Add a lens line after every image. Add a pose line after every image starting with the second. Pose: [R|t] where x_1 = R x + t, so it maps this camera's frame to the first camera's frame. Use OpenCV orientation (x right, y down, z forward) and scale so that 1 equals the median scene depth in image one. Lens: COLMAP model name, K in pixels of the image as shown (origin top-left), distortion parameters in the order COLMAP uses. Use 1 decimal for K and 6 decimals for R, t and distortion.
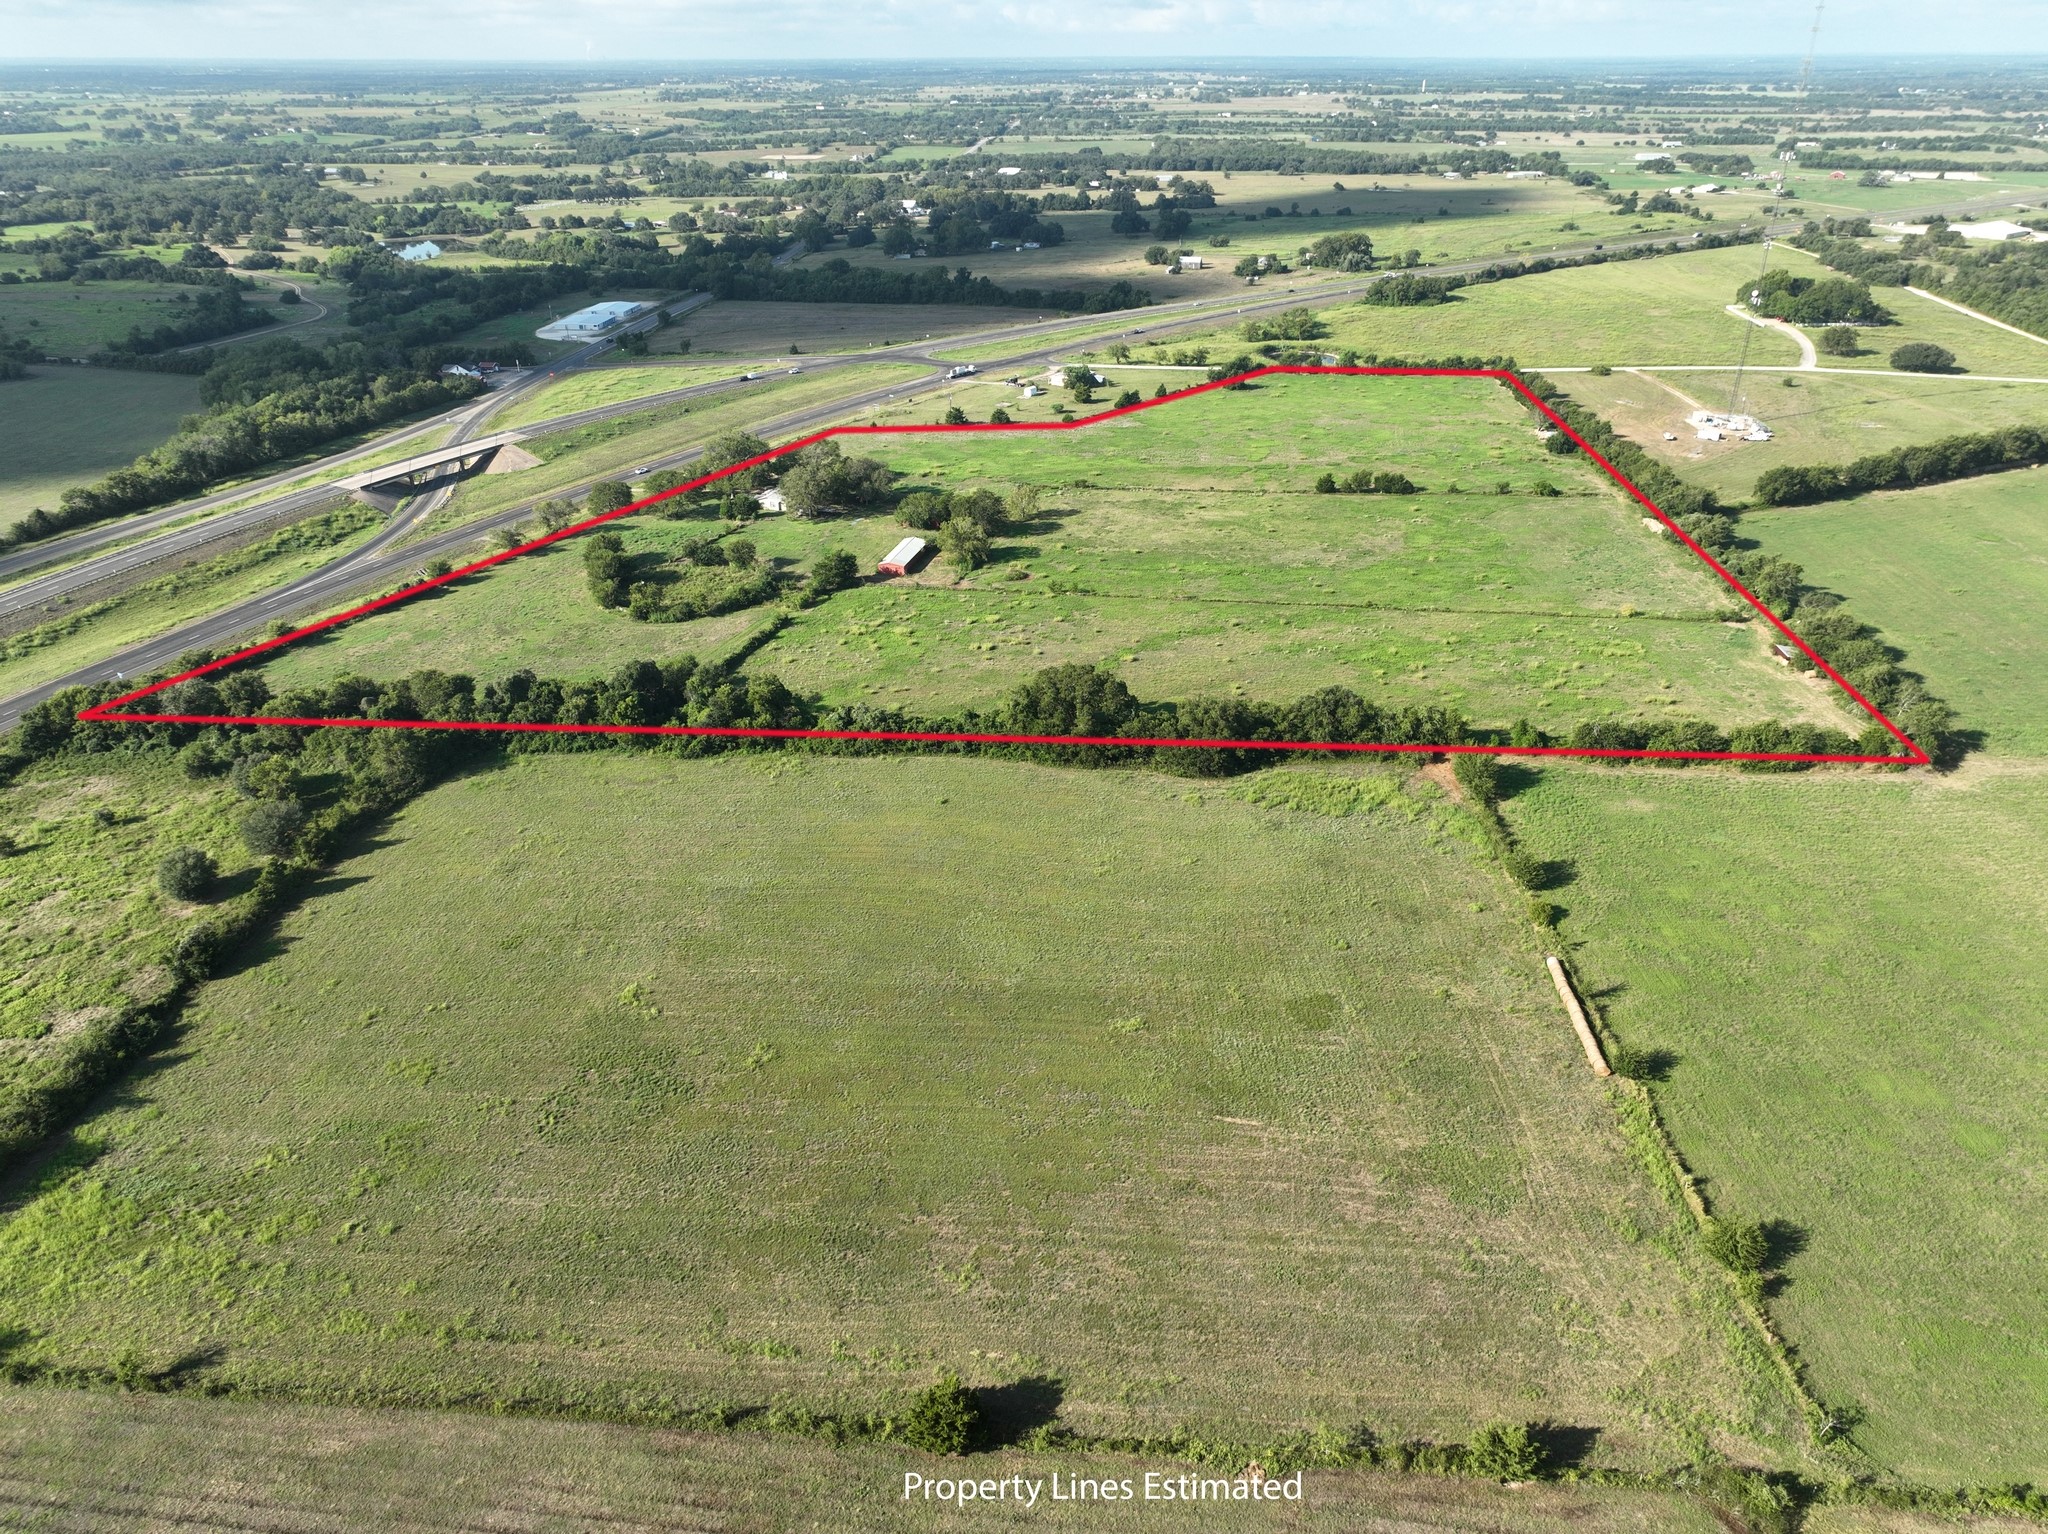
lens RADIAL K [[1440.4, 0, 1024.0], [0, 1440.4, 767.0], [0, 0, 1]] dist [-0.015506, 0.033814]
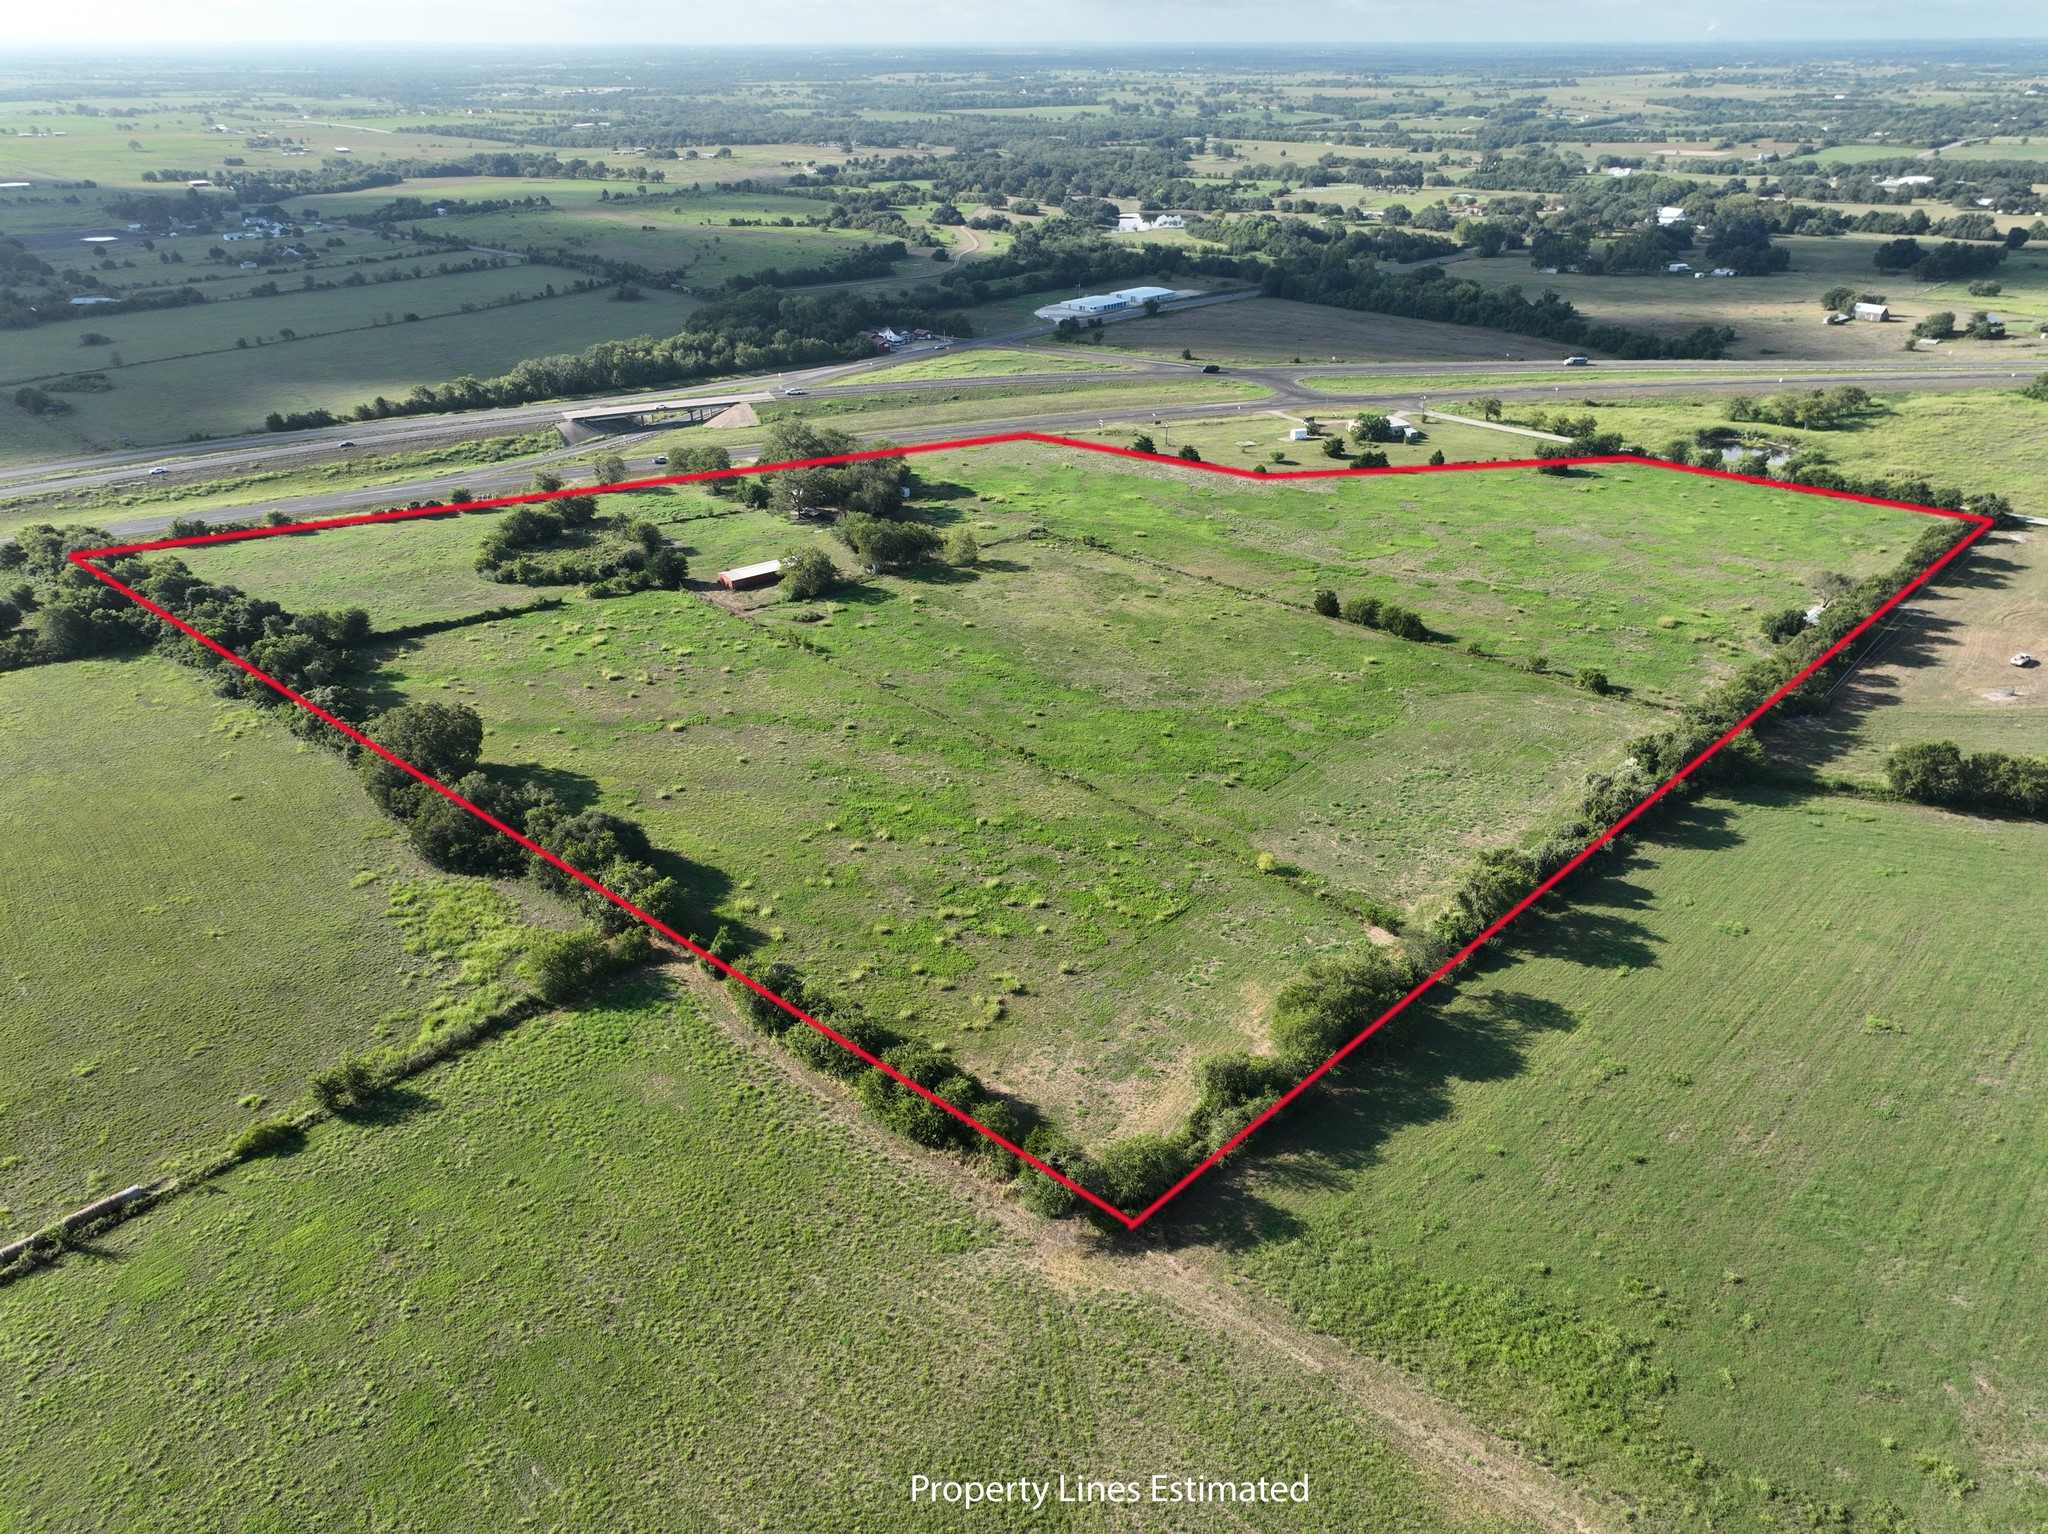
lens RADIAL K [[1440.4, 0, 1024.0], [0, 1440.4, 767.0], [0, 0, 1]] dist [-0.015506, 0.033814]
pose [[0.780582, 0.284542, -0.556532, 0.595612], [-0.278892, 0.955381, 0.097296, -0.159116], [0.559385, 0.079265, 0.825109, 0.315649]]
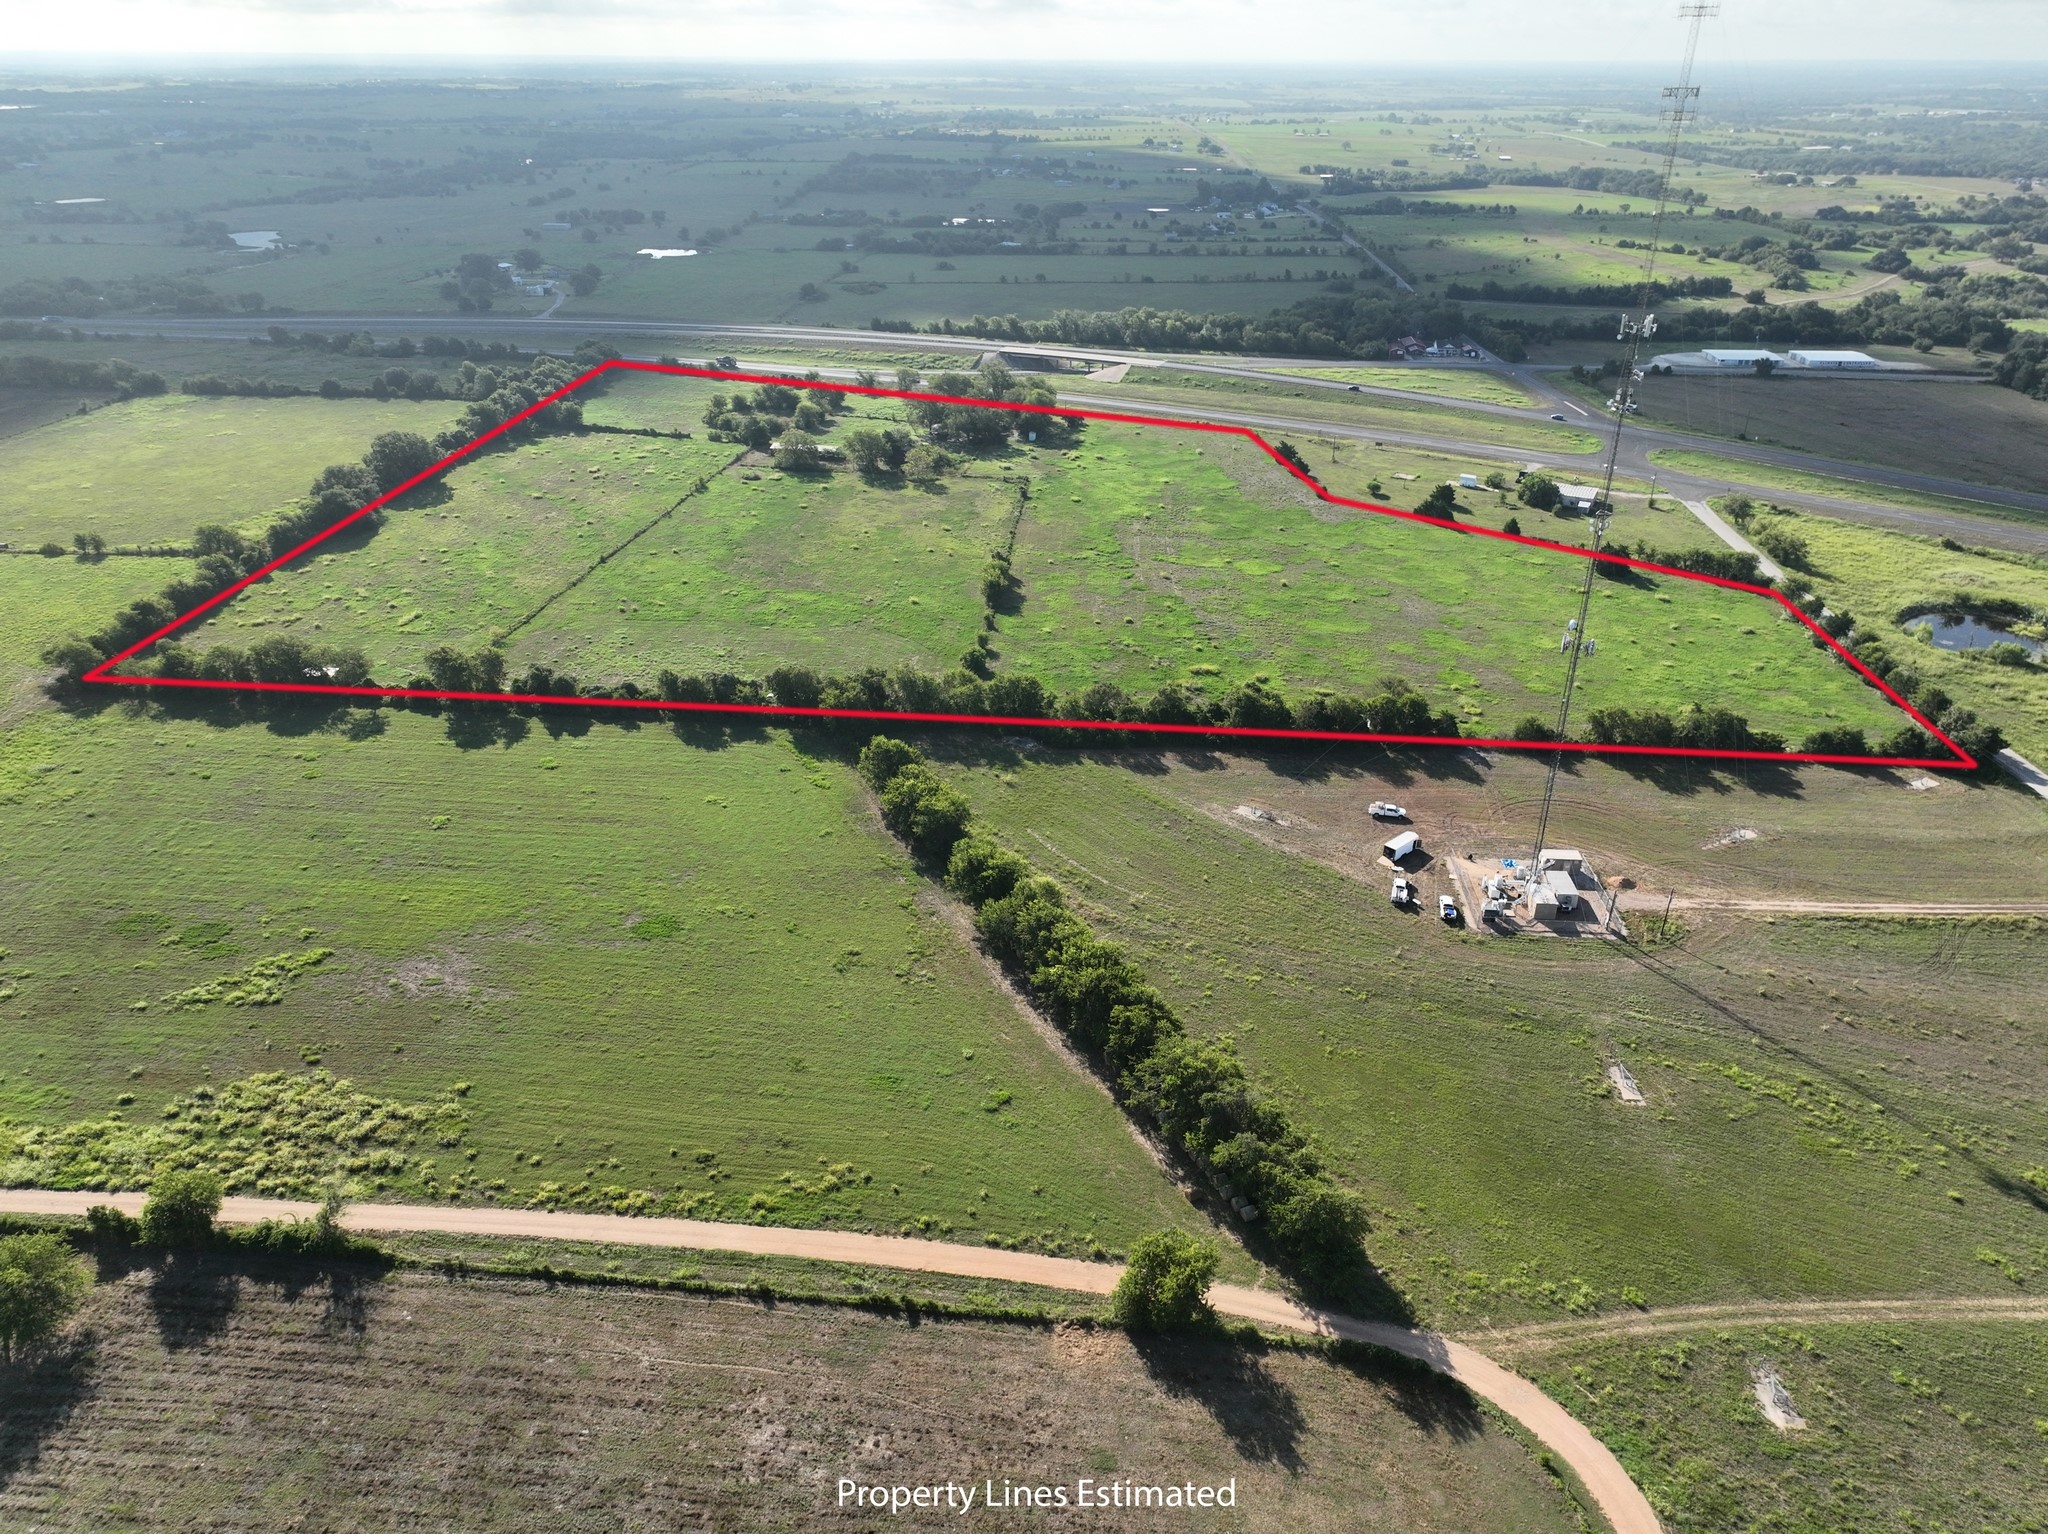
lens RADIAL K [[1440.4, 0, 1024.0], [0, 1440.4, 767.0], [0, 0, 1]] dist [-0.015506, 0.033814]
pose [[0.022878, 0.447529, -0.893977, 1.128277], [-0.449864, 0.803172, 0.390559, -0.485143], [0.892804, 0.393233, 0.219702, 0.973630]]
